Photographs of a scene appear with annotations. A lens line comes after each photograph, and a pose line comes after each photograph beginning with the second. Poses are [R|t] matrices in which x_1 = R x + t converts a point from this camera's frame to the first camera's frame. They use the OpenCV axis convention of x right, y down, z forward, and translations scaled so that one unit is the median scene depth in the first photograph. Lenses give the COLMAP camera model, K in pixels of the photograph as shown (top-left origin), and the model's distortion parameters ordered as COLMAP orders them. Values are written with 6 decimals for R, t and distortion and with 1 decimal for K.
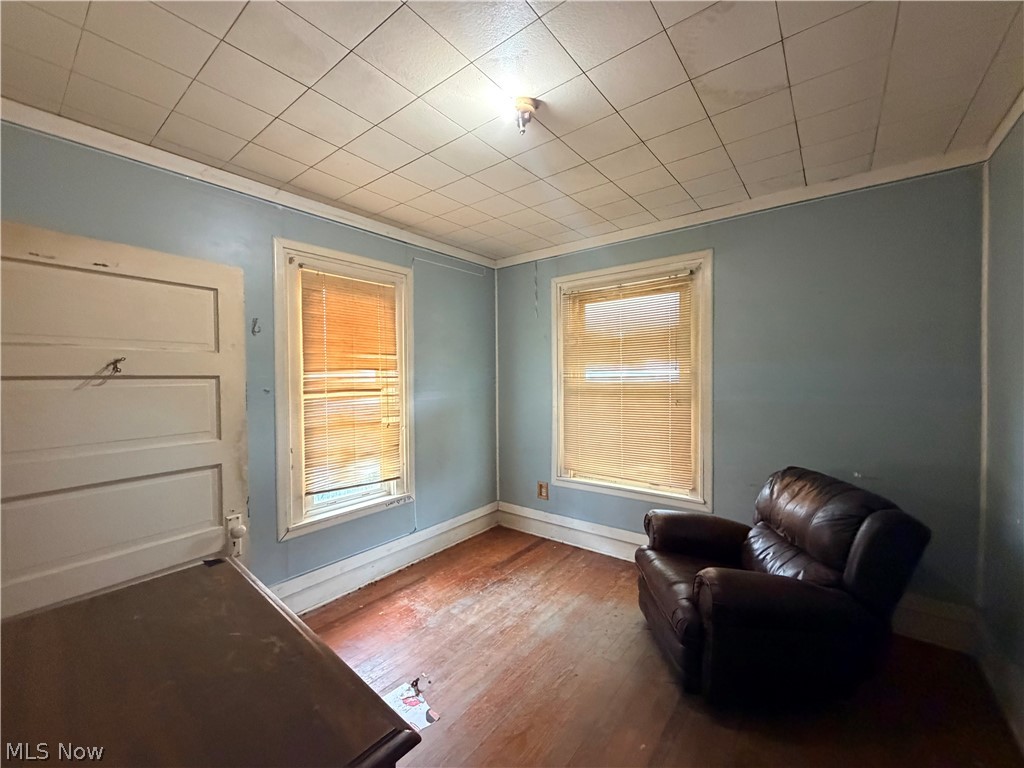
lens RADIAL K [[409.4, 0, 509.4], [0, 409.4, 383.1], [0, 0, 1]] dist [-0.002030, 0.000518]
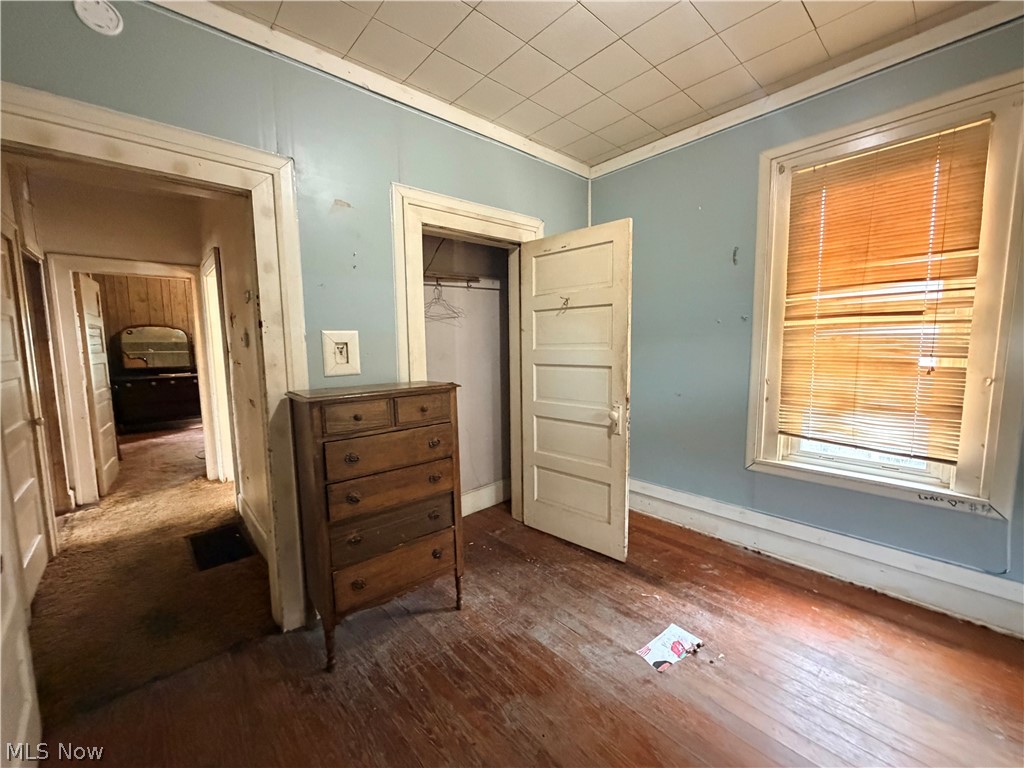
lens RADIAL K [[409.4, 0, 508.3], [0, 409.4, 383.0], [0, 0, 1]] dist [-0.002030, 0.000518]
pose [[-0.172513, 0.111714, -0.978652, 0.455702], [0.003445, 0.993610, 0.112814, 0.055593], [0.985001, 0.016091, -0.171796, 0.533121]]
